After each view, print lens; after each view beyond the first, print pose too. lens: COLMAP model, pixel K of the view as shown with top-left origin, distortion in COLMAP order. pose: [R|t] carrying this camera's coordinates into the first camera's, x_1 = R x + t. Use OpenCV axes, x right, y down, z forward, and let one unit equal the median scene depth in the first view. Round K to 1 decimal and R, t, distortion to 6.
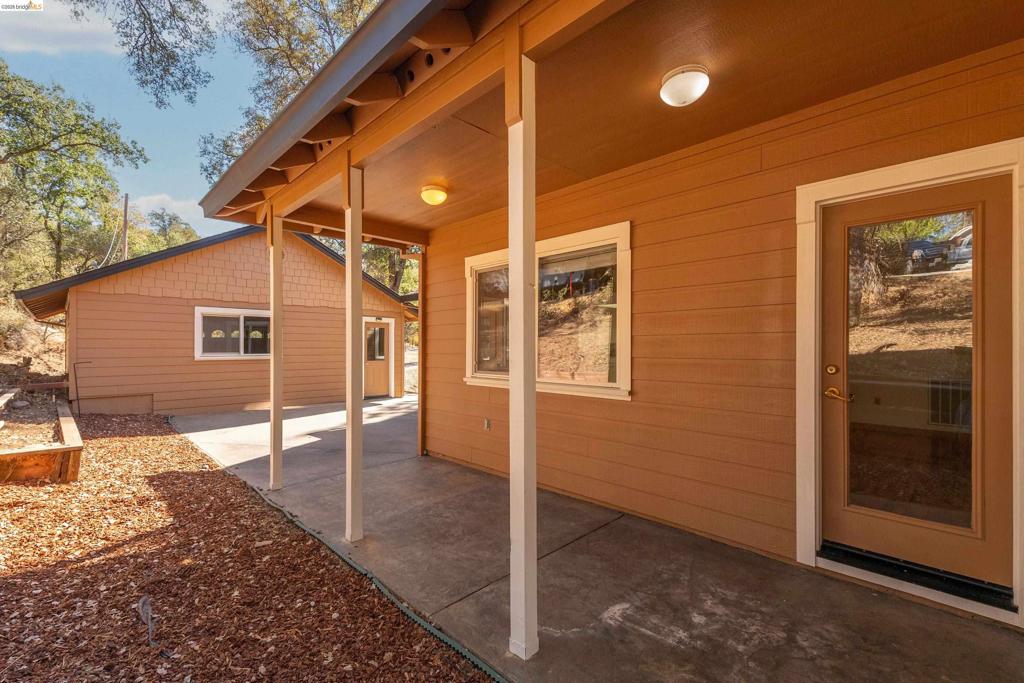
lens RADIAL K [[438.6, 0, 512.0], [0, 438.6, 341.5], [0, 0, 1]] dist [0.028186, -0.014174]
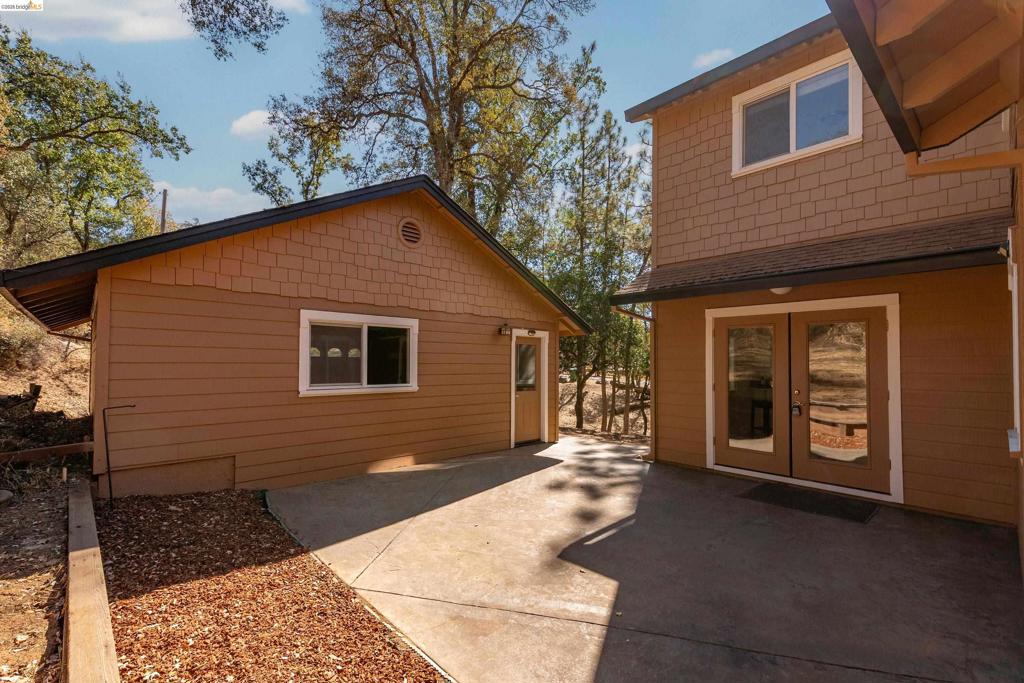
lens RADIAL K [[433.9, 0, 536.1], [0, 433.9, 351.1], [0, 0, 1]] dist [0.019040, -0.010828]
pose [[0.999977, 0.003589, 0.005758, -0.247135], [-0.003500, 0.999876, -0.015321, -0.008082], [-0.005813, 0.015301, 0.999866, 0.248274]]
